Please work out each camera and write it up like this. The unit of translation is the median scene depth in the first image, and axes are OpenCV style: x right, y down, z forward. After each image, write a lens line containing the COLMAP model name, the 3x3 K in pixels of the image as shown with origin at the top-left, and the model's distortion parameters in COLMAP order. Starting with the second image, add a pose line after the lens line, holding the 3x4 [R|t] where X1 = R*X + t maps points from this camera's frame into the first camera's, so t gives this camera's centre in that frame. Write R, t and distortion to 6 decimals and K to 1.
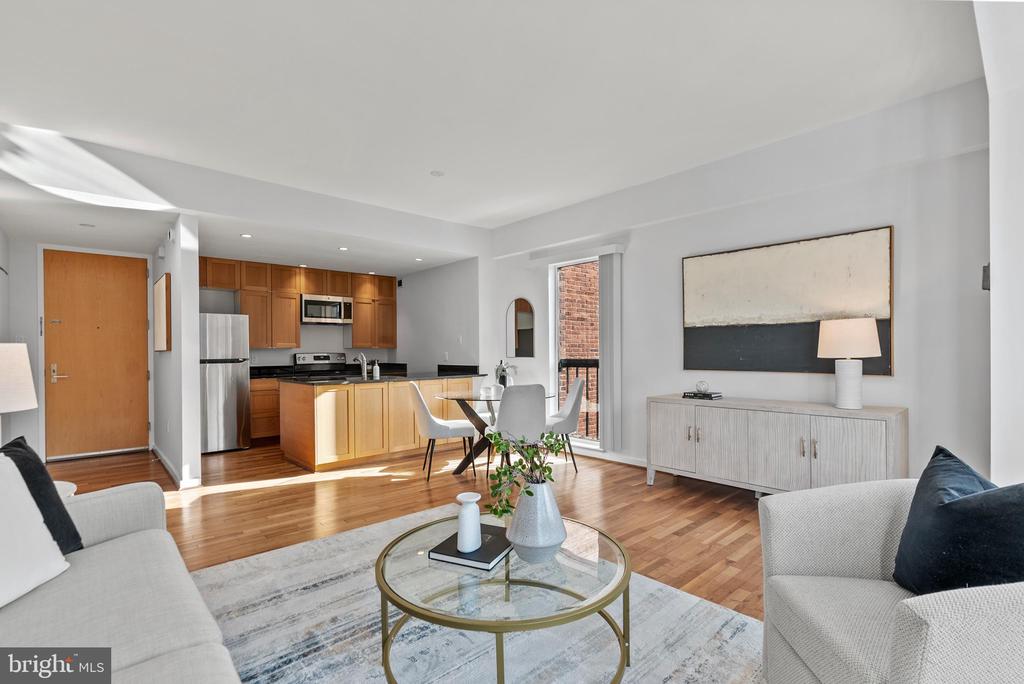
lens RADIAL K [[474.0, 0, 513.7], [0, 474.0, 350.5], [0, 0, 1]] dist [0.000717, 0.000097]
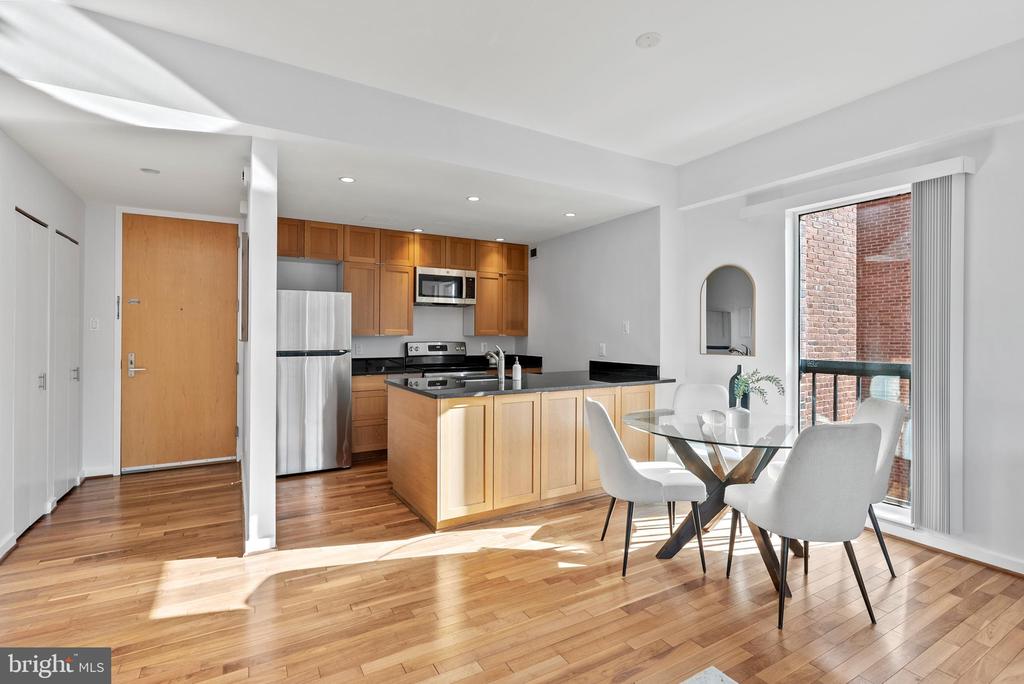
lens RADIAL K [[482.4, 0, 514.1], [0, 482.4, 328.4], [0, 0, 1]] dist [0.002003, -0.000065]
pose [[0.979080, 0.009358, -0.203259, -0.138538], [-0.011653, 0.999881, -0.010095, -0.012203], [0.203140, 0.012253, 0.979073, 0.281468]]
